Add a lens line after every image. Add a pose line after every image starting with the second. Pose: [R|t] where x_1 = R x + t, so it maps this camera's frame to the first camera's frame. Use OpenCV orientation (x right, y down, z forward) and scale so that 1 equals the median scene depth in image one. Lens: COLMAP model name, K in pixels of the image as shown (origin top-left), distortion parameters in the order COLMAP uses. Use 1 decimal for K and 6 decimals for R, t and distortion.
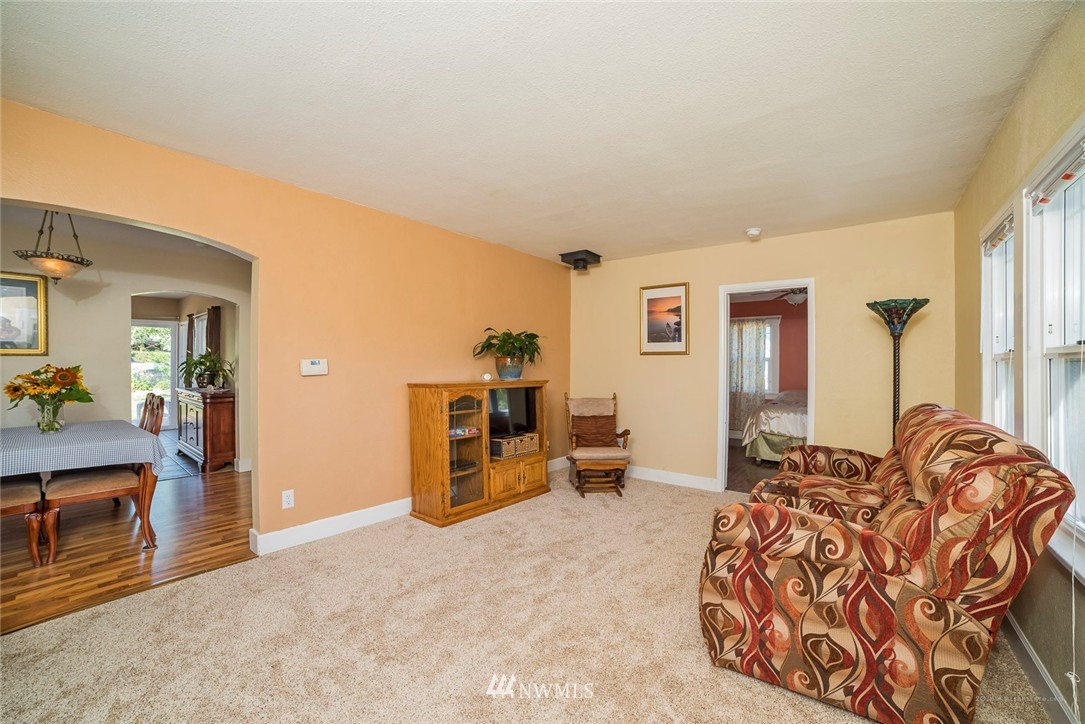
lens RADIAL K [[436.9, 0, 538.3], [0, 436.9, 365.5], [0, 0, 1]] dist [-0.099752, 0.034874]
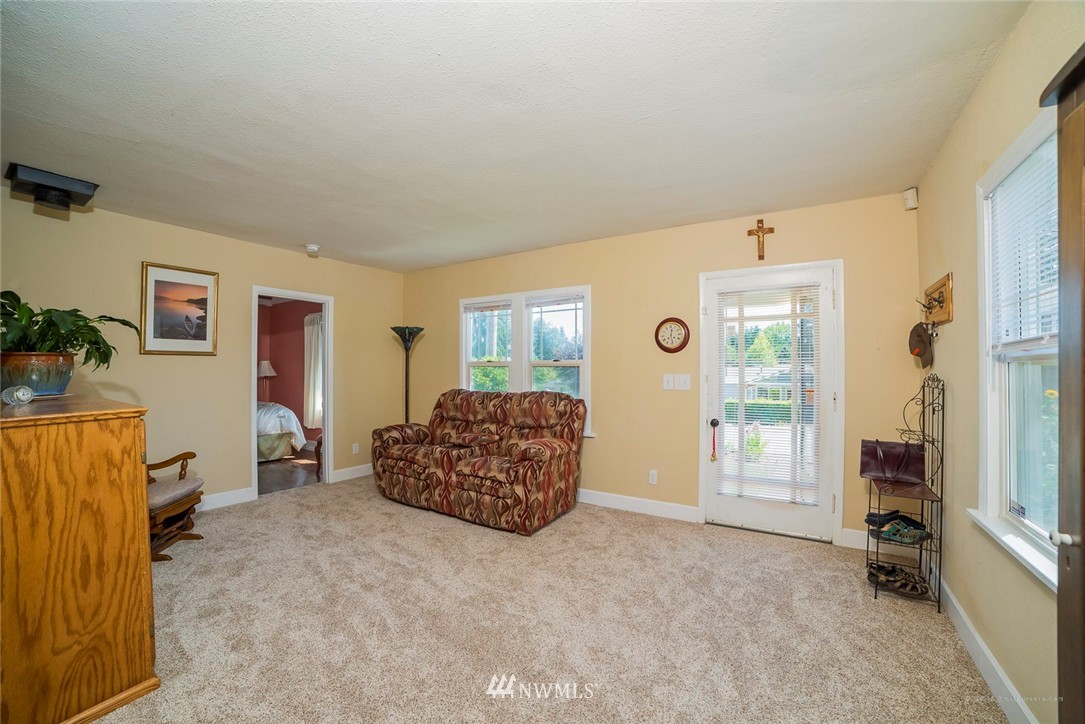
lens RADIAL K [[436.9, 0, 538.3], [0, 436.9, 365.5], [0, 0, 1]] dist [-0.099752, 0.034874]
pose [[-0.079256, 0.003959, 0.996846, -0.535494], [0.000904, 0.999992, -0.003899, -0.001736], [-0.996854, 0.000592, -0.079259, 0.414827]]
